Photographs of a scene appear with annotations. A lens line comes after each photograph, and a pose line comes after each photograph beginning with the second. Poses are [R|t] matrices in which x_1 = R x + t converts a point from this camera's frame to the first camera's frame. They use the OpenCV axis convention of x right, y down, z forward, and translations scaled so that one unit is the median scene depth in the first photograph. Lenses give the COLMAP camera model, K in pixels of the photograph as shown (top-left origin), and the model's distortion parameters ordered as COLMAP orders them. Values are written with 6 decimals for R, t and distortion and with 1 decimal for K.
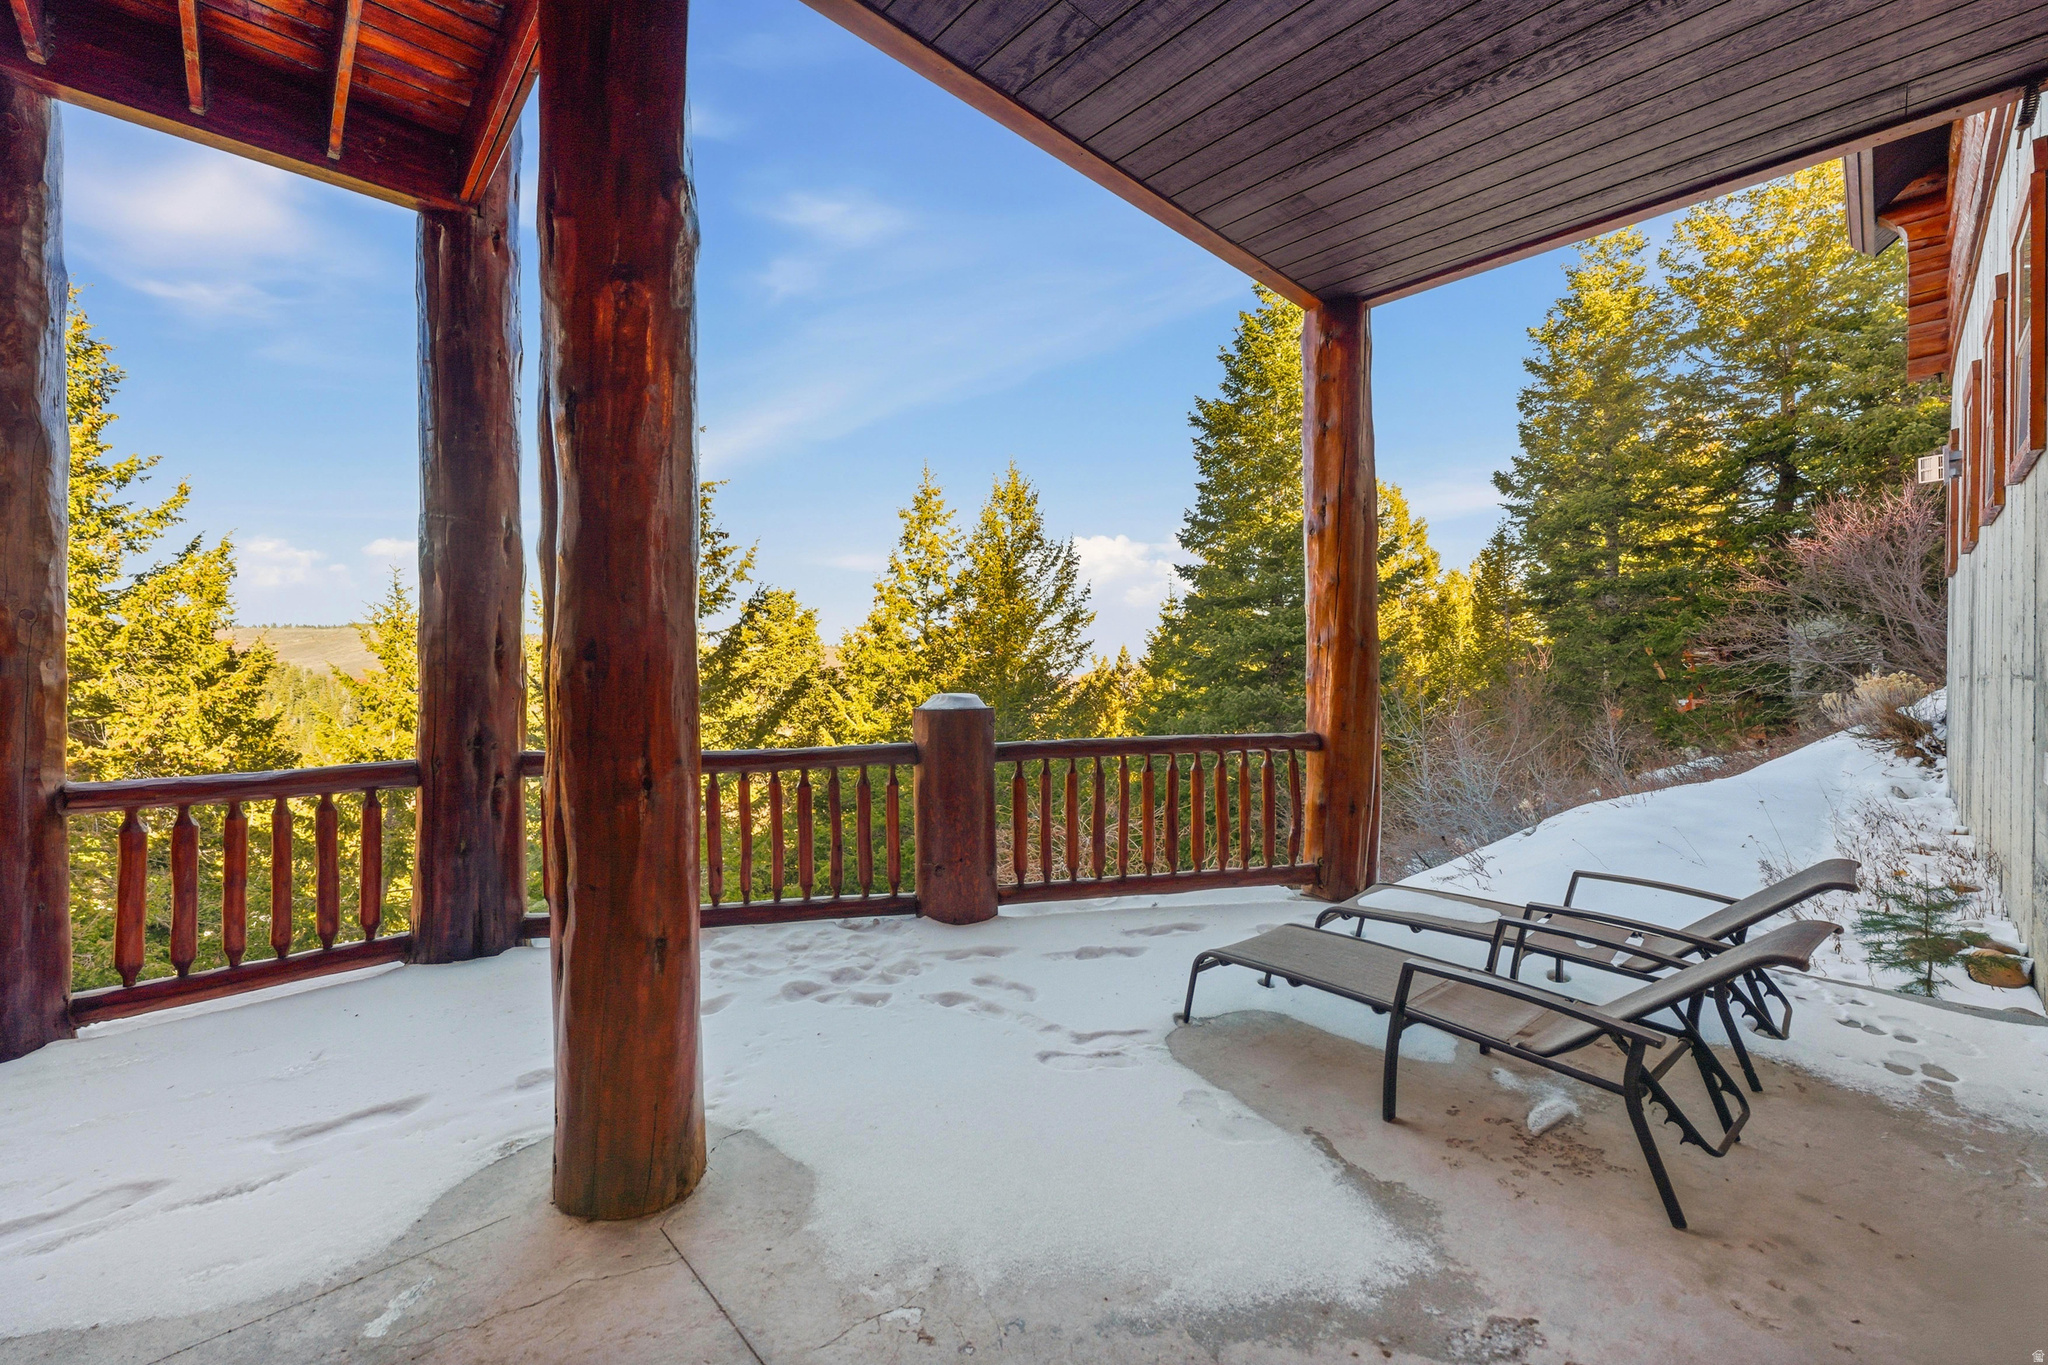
lens RADIAL K [[827.2, 0, 1022.3], [0, 827.2, 673.5], [0, 0, 1]] dist [-0.001461, 0.000021]
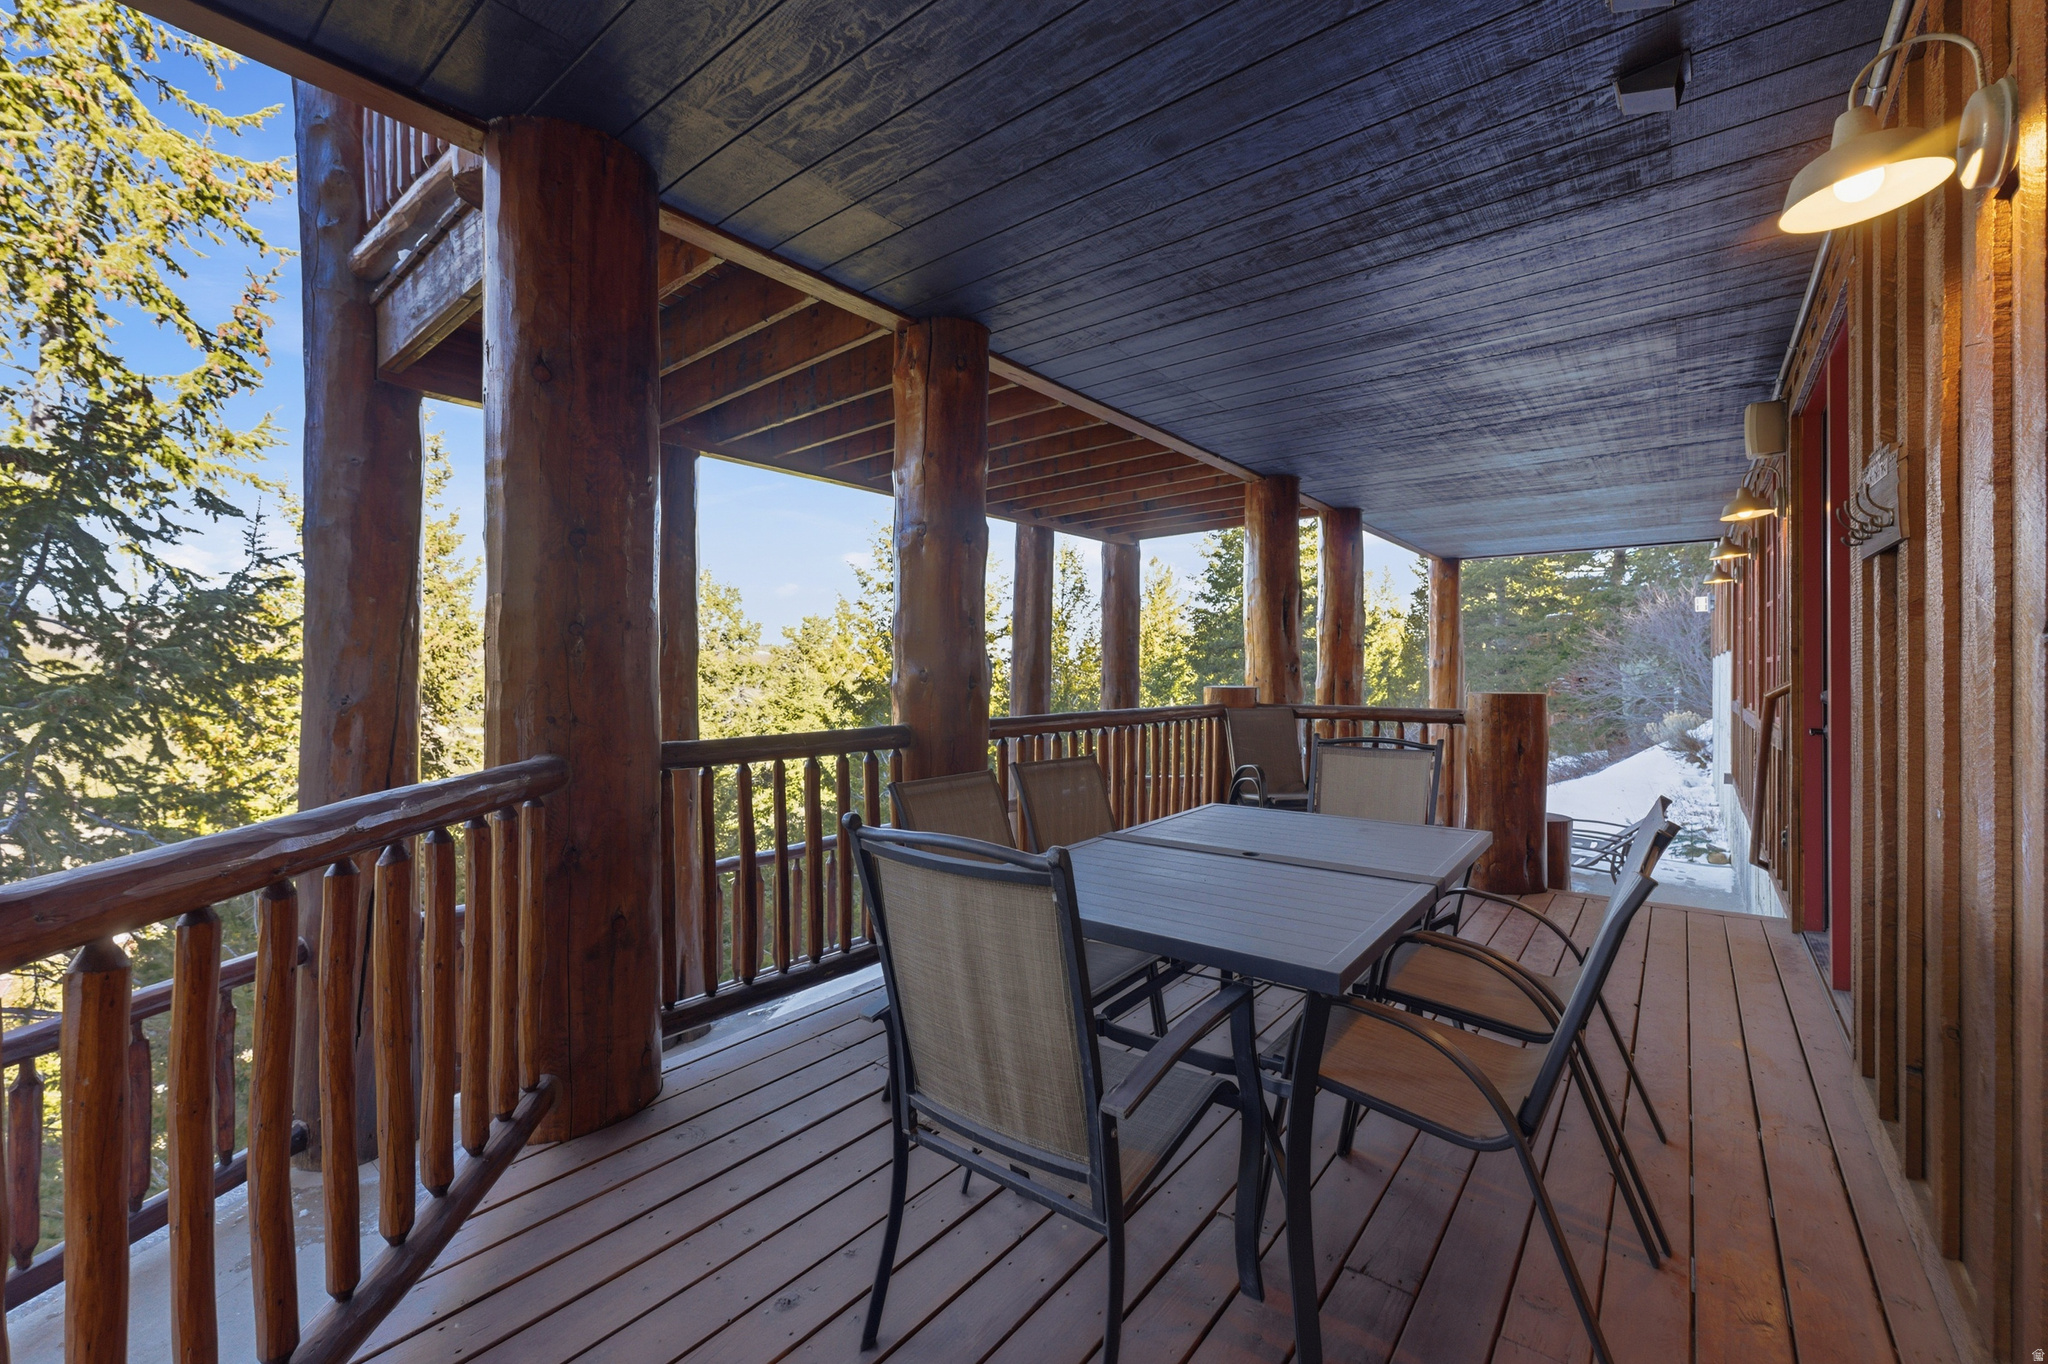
lens RADIAL K [[827.2, 0, 1025.4], [0, 827.2, 670.8], [0, 0, 1]] dist [-0.001461, 0.000021]
pose [[0.991056, 0.001325, 0.133439, -0.483073], [-0.000832, 0.999993, -0.003749, -0.076104], [-0.133443, 0.003605, 0.991050, -0.473240]]
